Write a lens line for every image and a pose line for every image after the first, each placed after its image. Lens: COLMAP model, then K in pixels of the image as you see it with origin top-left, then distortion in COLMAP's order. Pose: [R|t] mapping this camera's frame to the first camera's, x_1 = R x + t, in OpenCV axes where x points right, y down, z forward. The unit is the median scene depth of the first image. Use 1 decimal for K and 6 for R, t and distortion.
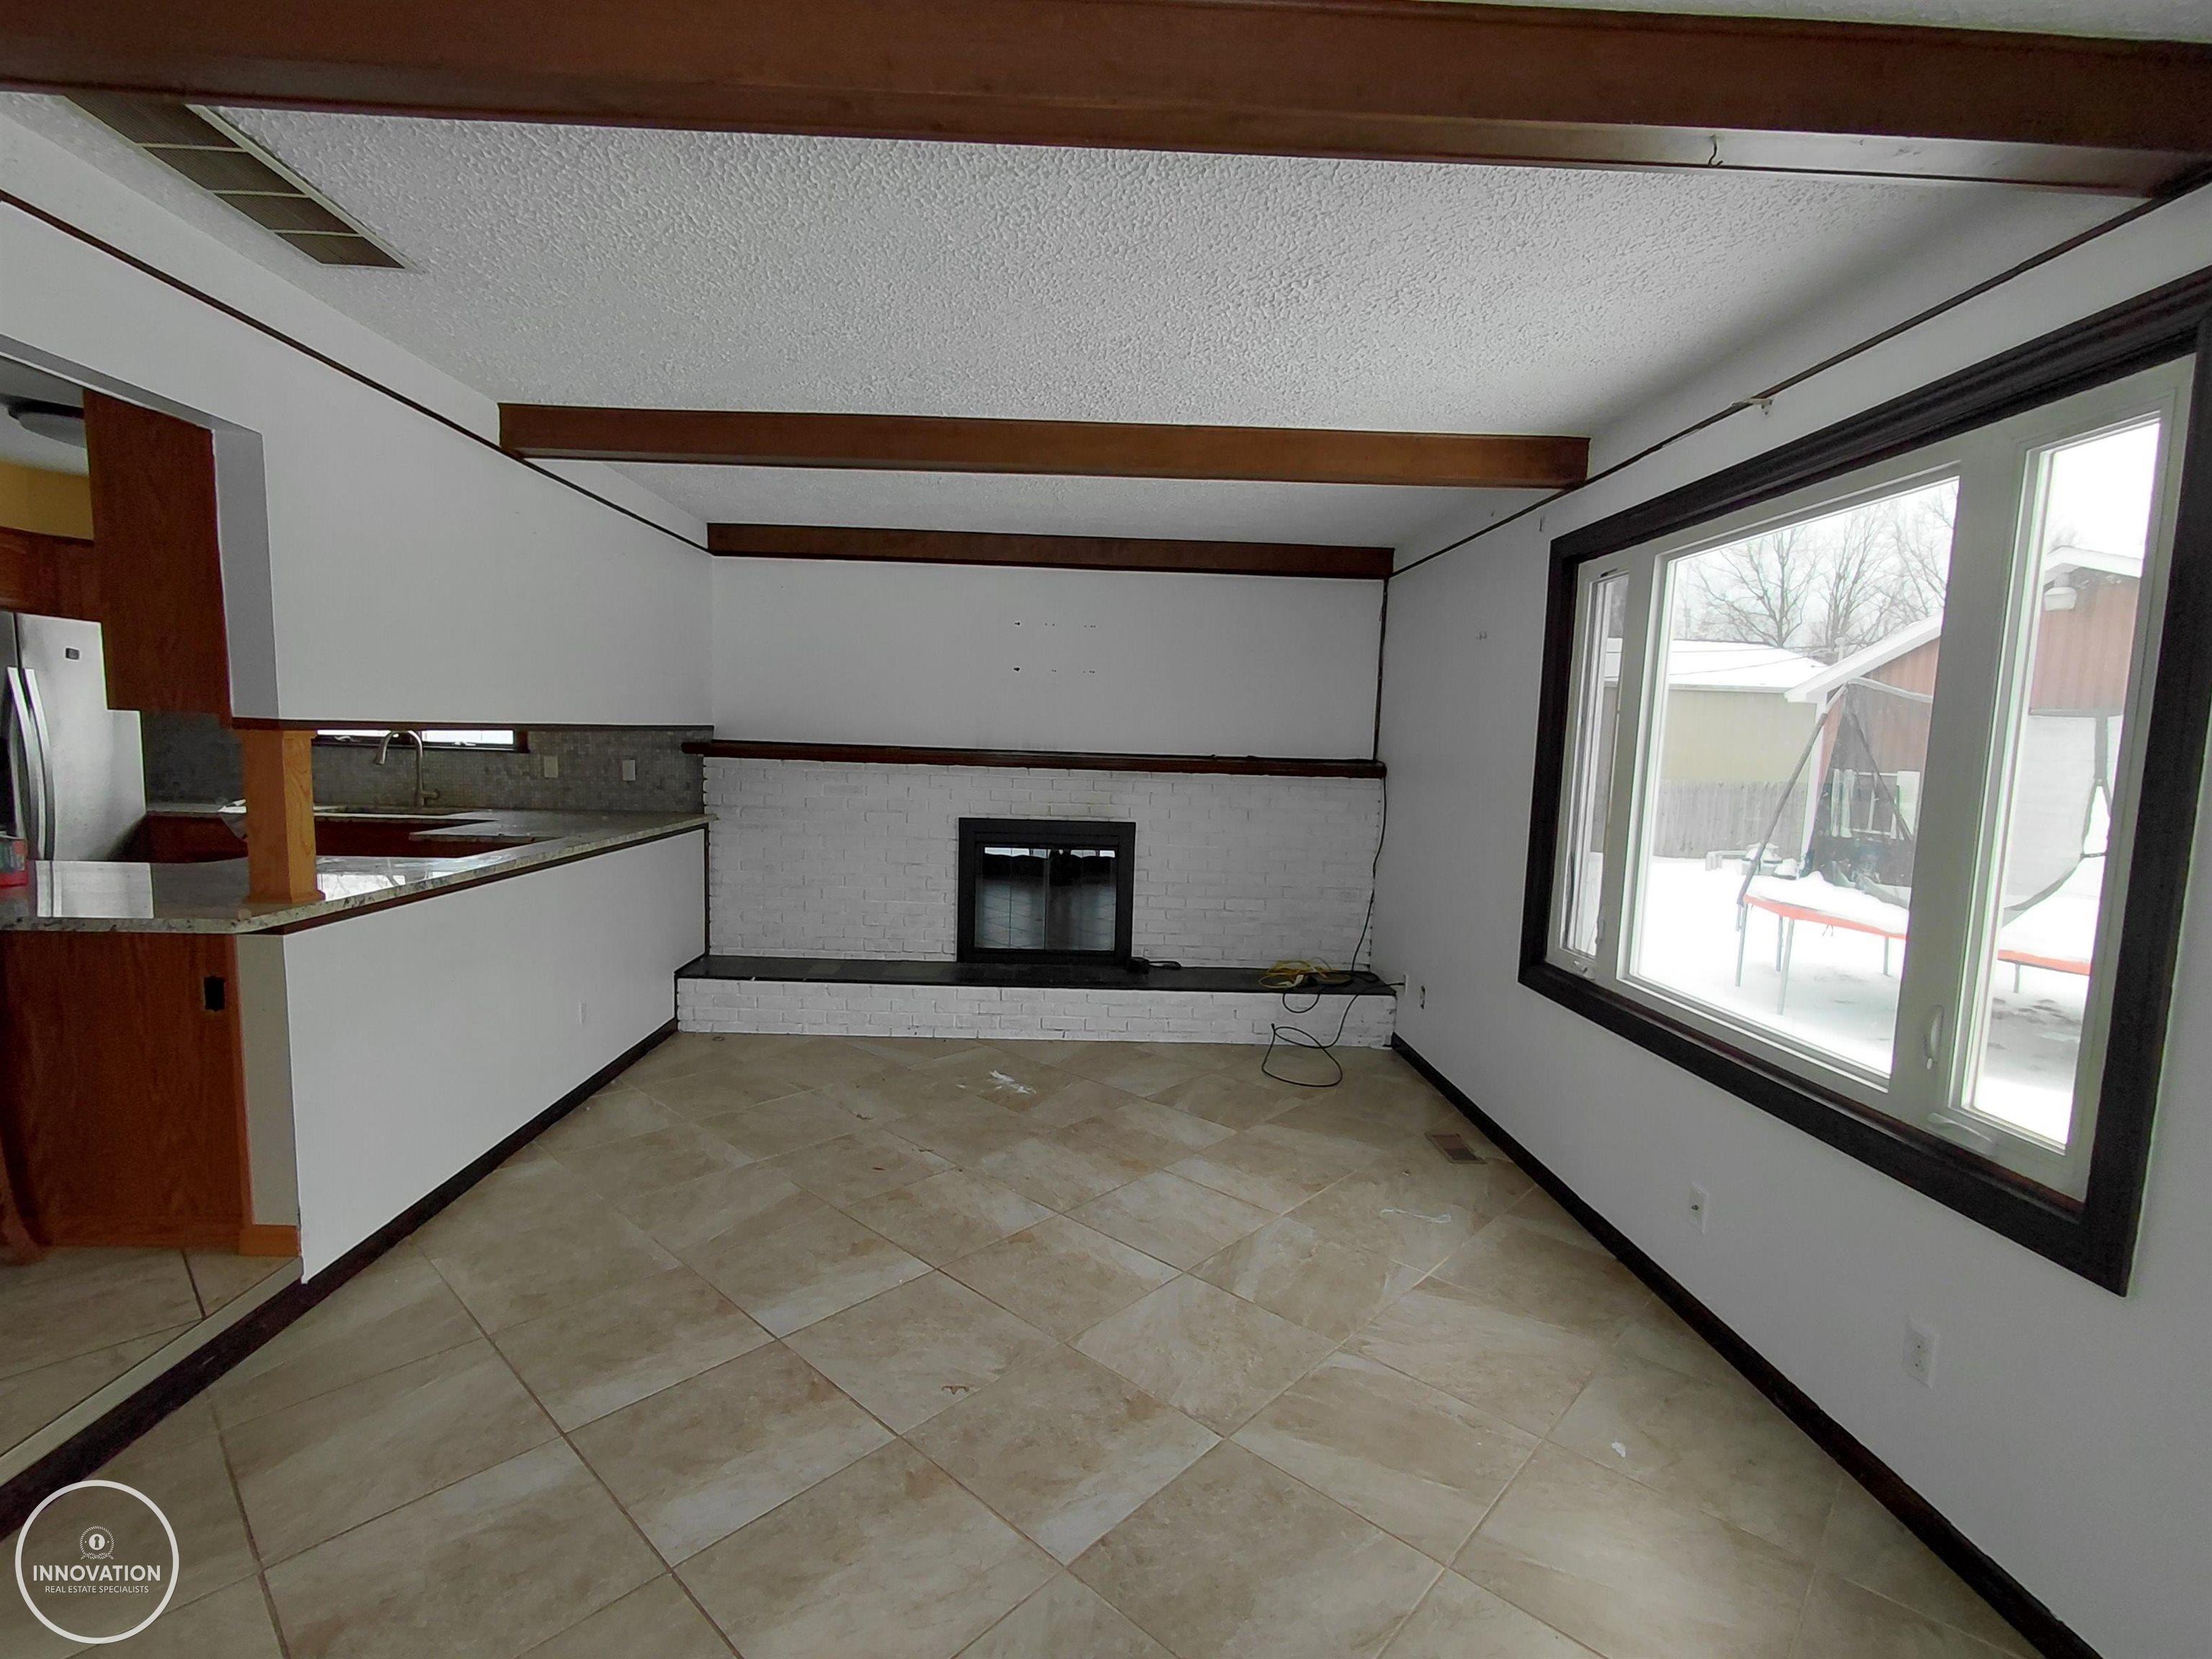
lens RADIAL K [[1010.0, 0, 1100.2], [0, 1010.0, 846.3], [0, 0, 1]] dist [-0.003134, -0.000558]
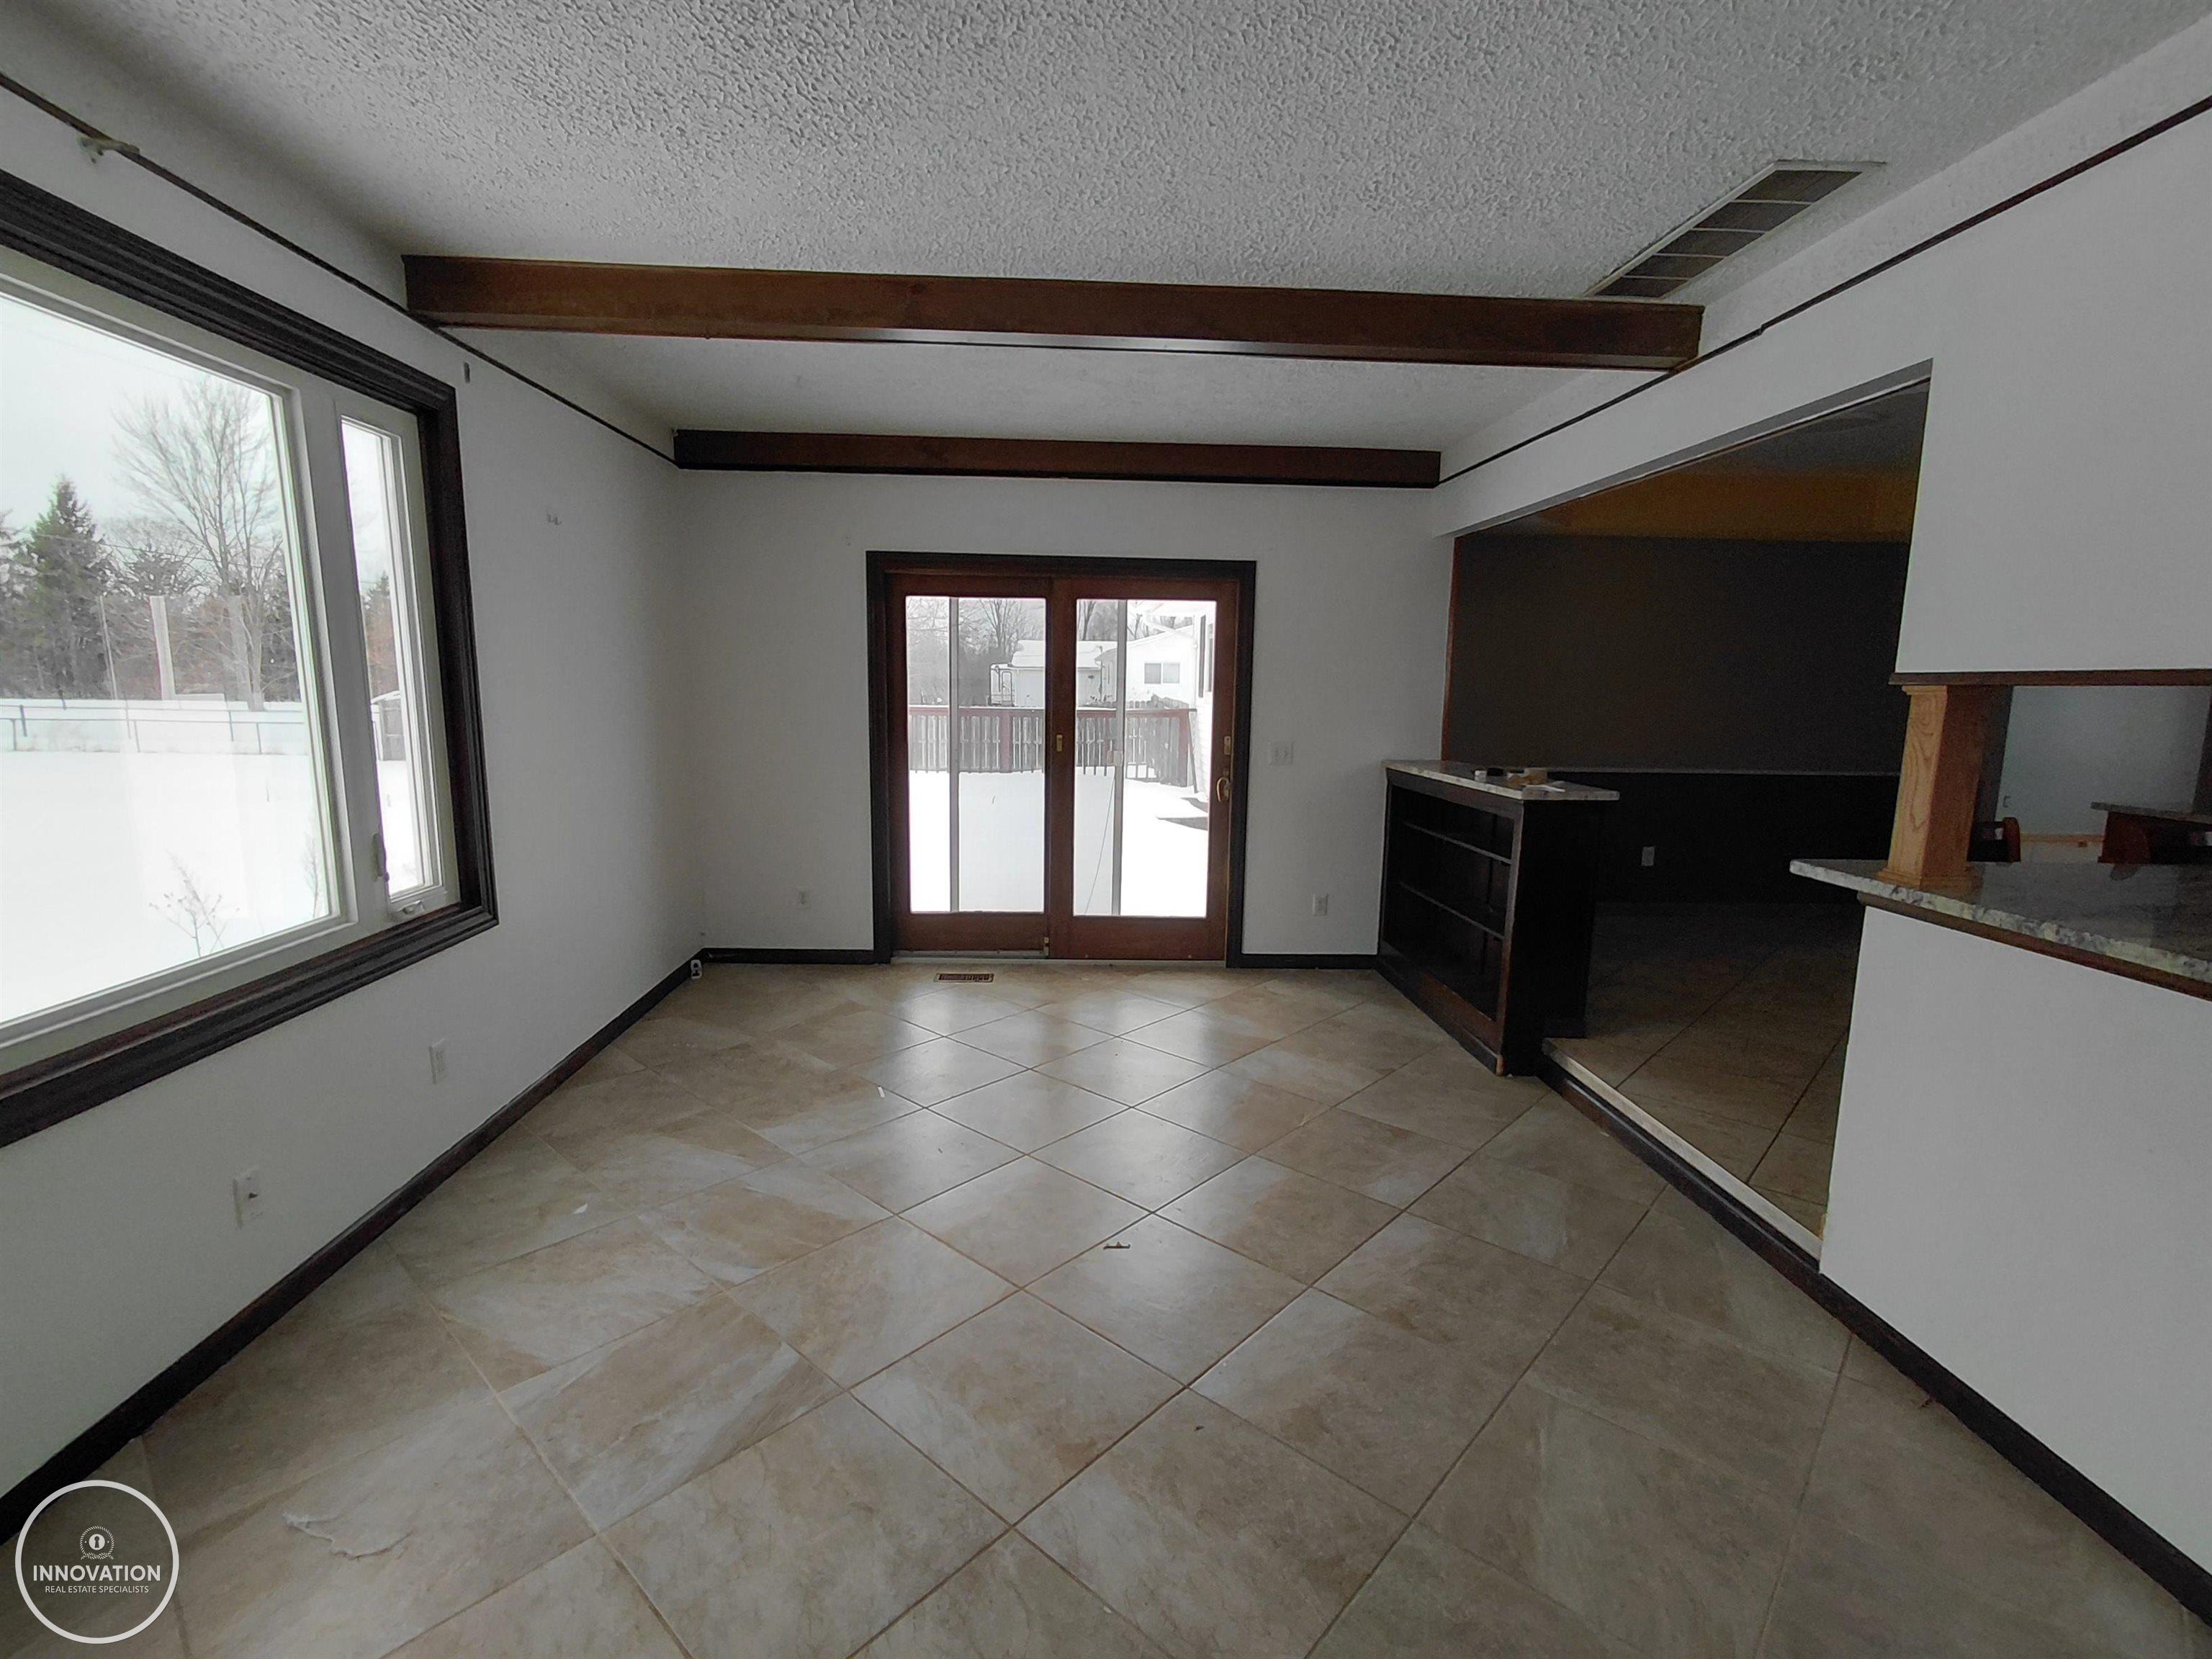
lens RADIAL K [[1010.0, 0, 1112.3], [0, 1010.0, 827.3], [0, 0, 1]] dist [-0.003134, -0.000558]
pose [[-0.998709, -0.040498, -0.030657, -0.072510], [-0.046785, 0.968450, 0.244777, -0.164225], [0.019777, 0.245895, -0.969095, 1.707761]]
